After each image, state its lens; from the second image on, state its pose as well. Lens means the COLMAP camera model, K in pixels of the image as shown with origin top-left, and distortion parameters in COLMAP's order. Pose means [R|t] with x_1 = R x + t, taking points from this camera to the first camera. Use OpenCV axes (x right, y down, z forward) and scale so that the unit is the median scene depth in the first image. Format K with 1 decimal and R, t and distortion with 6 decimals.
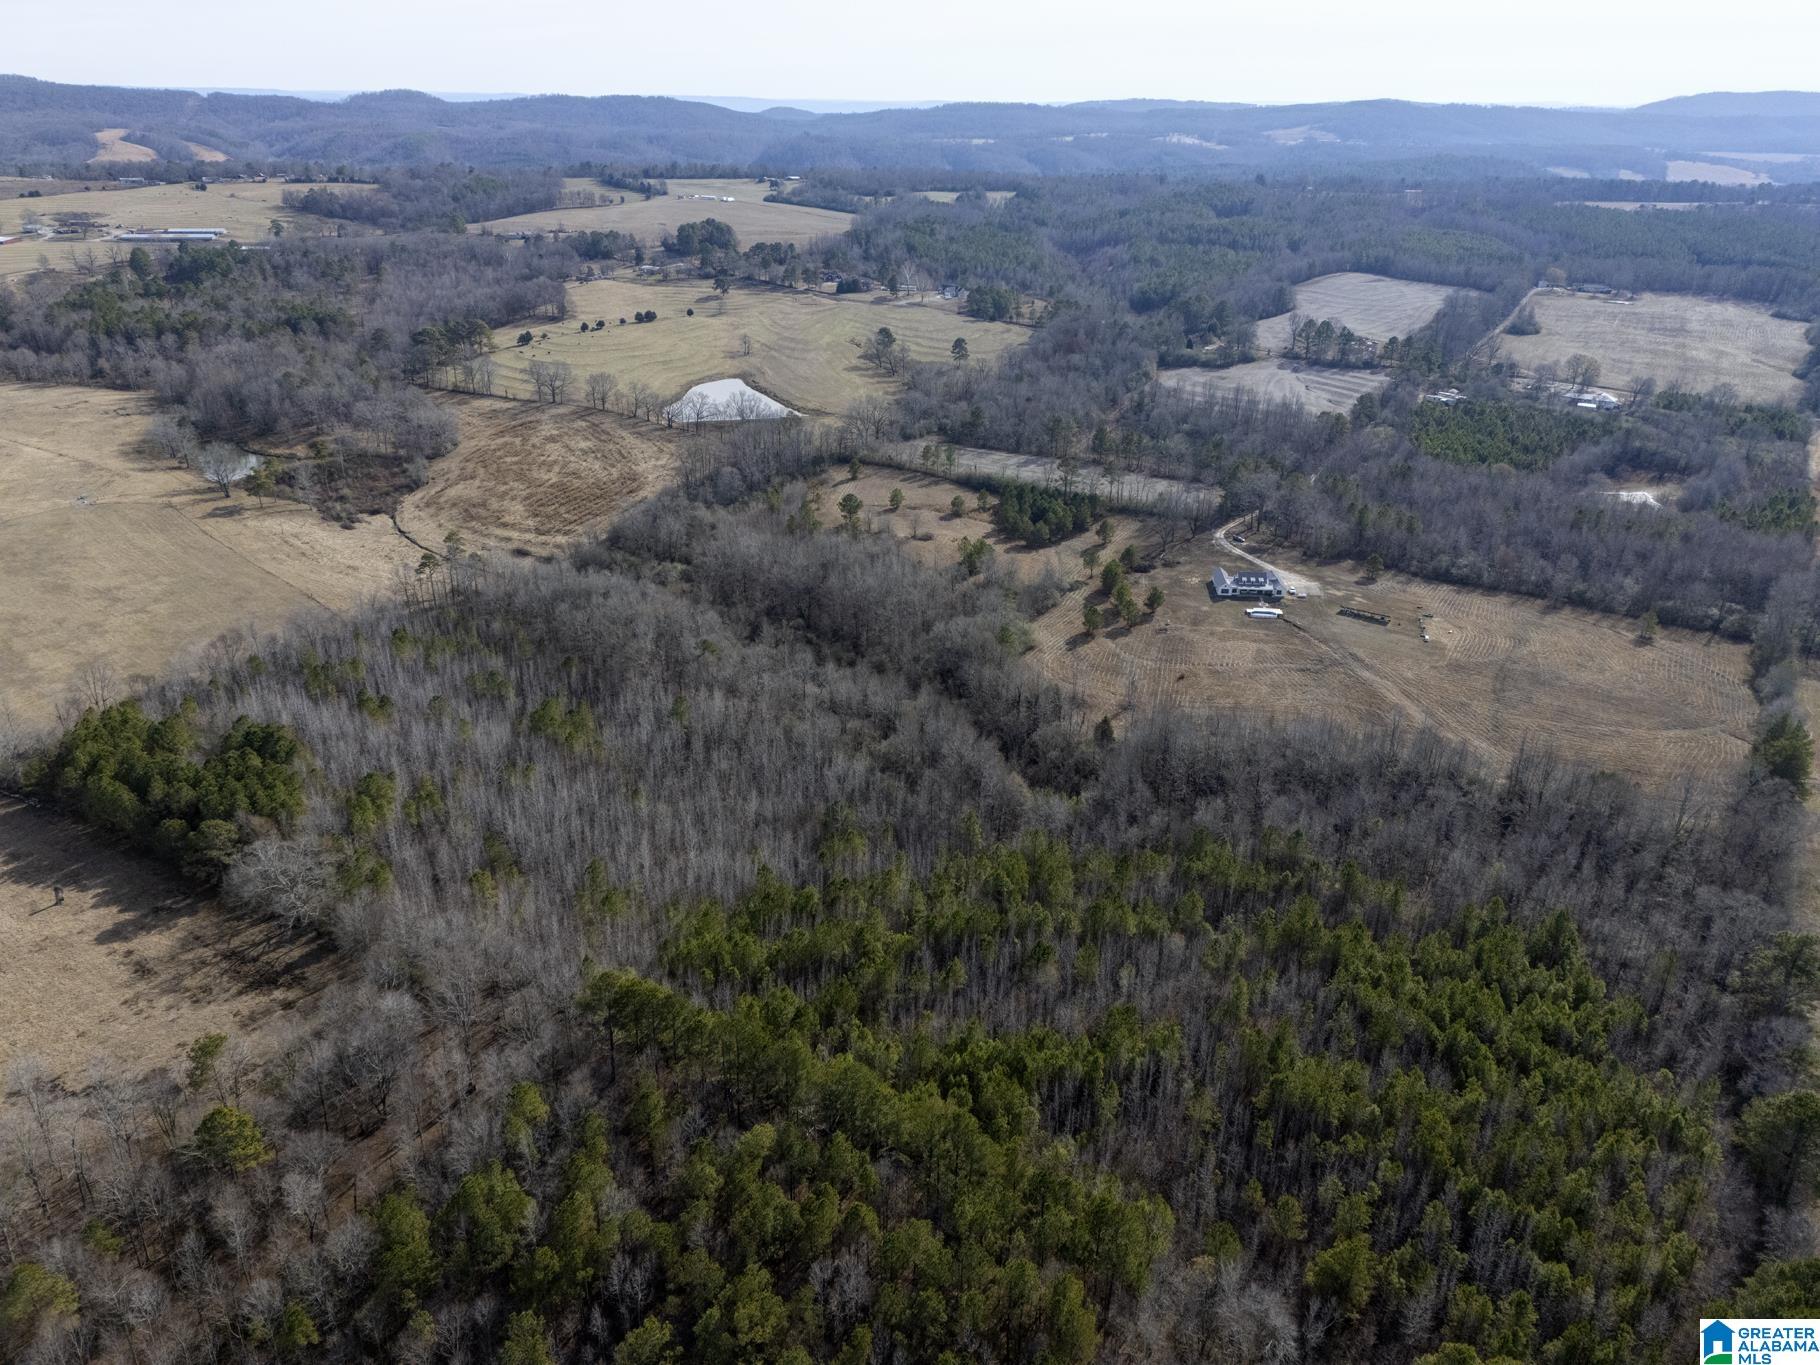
lens RADIAL K [[1323.7, 0, 907.3], [0, 1323.7, 687.1], [0, 0, 1]] dist [0.092946, -0.097035]
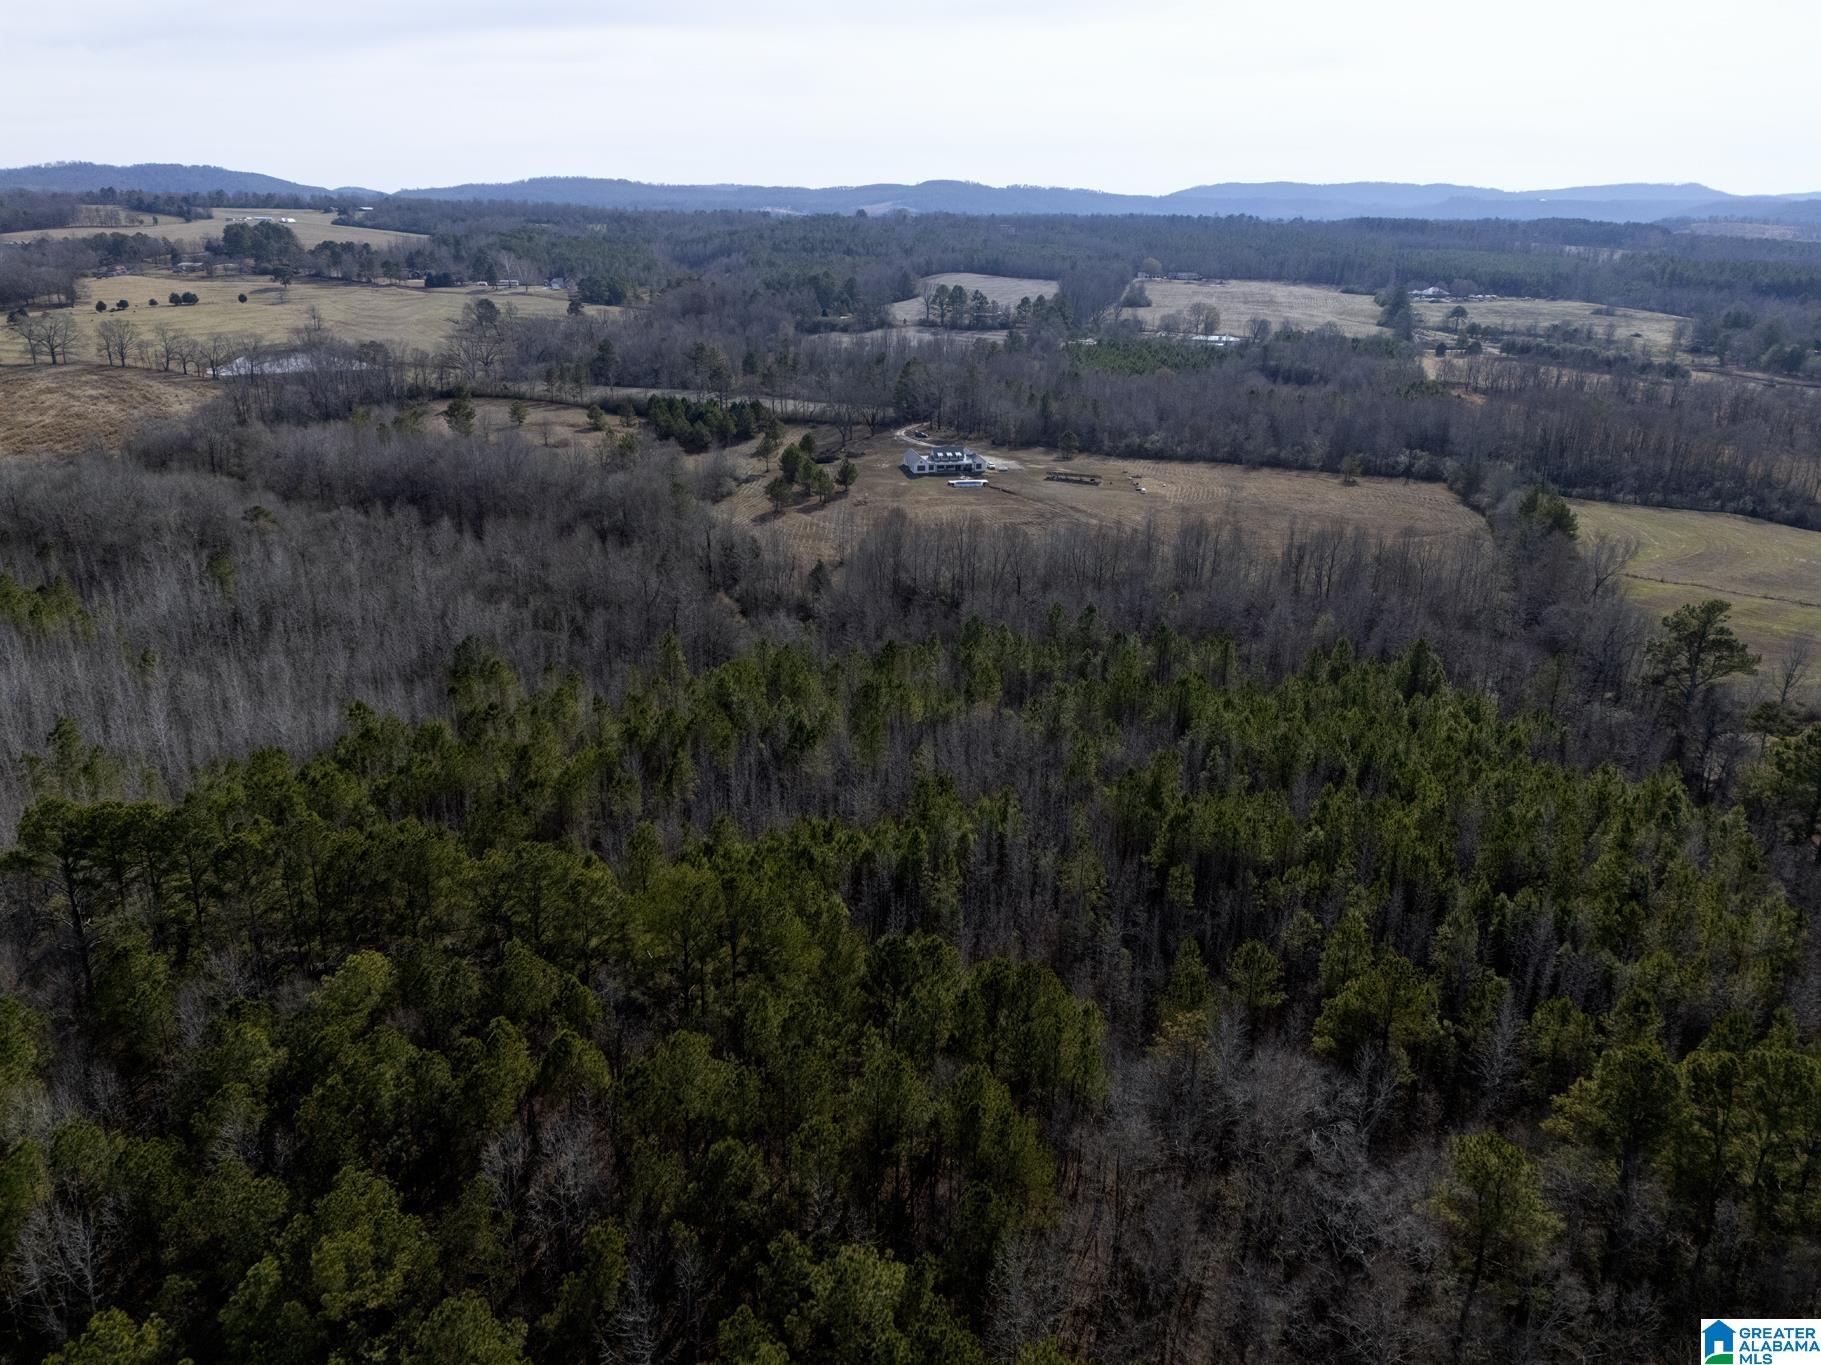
lens RADIAL K [[1324.4, 0, 907.8], [0, 1324.4, 687.1], [0, 0, 1]] dist [0.092946, -0.097035]
pose [[0.960052, -0.095412, 0.263053, -0.011619], [0.111898, 0.992541, -0.048383, 0.101223], [-0.256474, 0.075885, 0.963568, 0.156230]]
